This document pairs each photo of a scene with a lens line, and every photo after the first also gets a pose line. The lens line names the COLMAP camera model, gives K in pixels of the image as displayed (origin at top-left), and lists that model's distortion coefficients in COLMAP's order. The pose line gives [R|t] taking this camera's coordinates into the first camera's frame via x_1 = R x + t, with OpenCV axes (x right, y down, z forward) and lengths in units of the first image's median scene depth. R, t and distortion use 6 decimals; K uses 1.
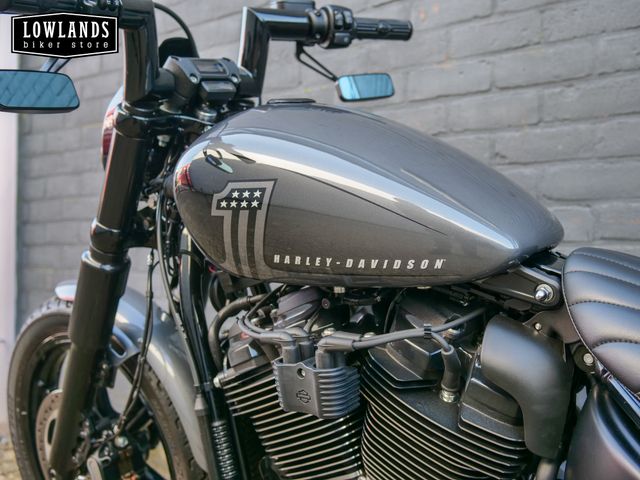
lens RADIAL K [[735.3, 0, 321.5], [0, 735.3, 238.2], [0, 0, 1]] dist [0.001351, 0.000000]
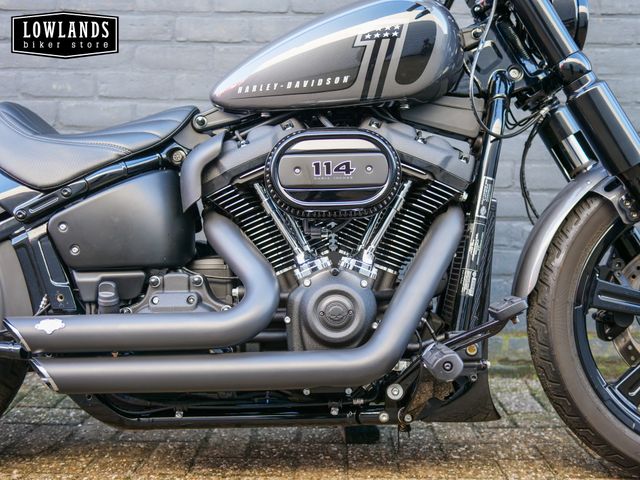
lens RADIAL K [[735.3, 0, 321.4], [0, 735.3, 238.4], [0, 0, 1]] dist [0.001351, 0.000000]
pose [[0.788626, -0.040679, 0.613525, -0.722175], [-0.015932, 0.996122, 0.086525, 0.112603], [-0.614666, -0.078010, 0.784920, -0.123535]]
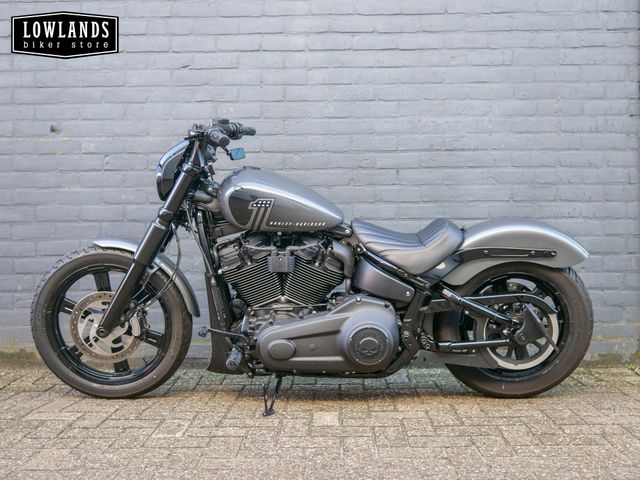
lens RADIAL K [[735.3, 0, 320.0], [0, 735.3, 245.5], [0, 0, 1]] dist [0.001351, 0.000000]
pose [[0.794353, -0.017066, 0.607217, -1.307677], [0.000421, 0.999620, 0.027544, 0.026956], [-0.607456, -0.021624, 0.794059, -1.169189]]
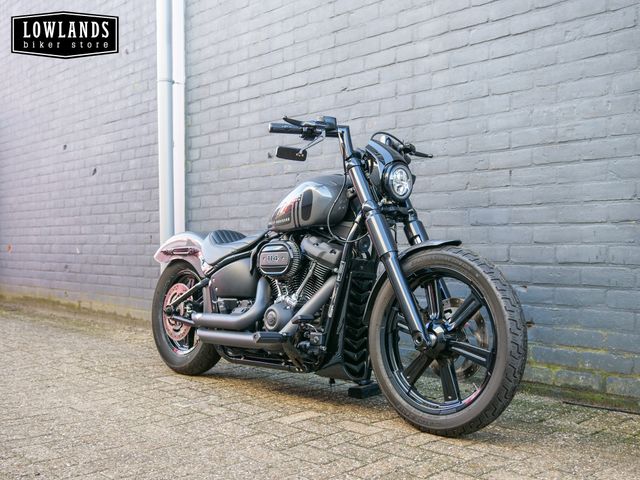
lens RADIAL K [[735.3, 0, 321.4], [0, 735.3, 239.8], [0, 0, 1]] dist [0.001351, 0.000000]
pose [[0.987025, -0.012334, -0.160091, 0.489587], [0.014987, 0.999769, 0.015375, 0.006232], [0.159865, -0.017575, 0.986982, -1.733191]]
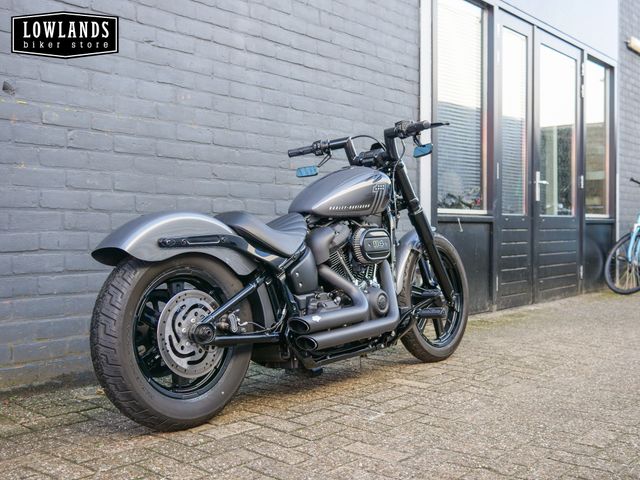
lens RADIAL K [[735.3, 0, 321.2], [0, 735.3, 241.0], [0, 0, 1]] dist [0.001351, 0.000000]
pose [[0.023998, -0.022251, 0.999464, -2.611741], [-0.022078, 0.999497, 0.022782, 0.040338], [-0.999468, -0.022613, 0.023495, 0.824861]]
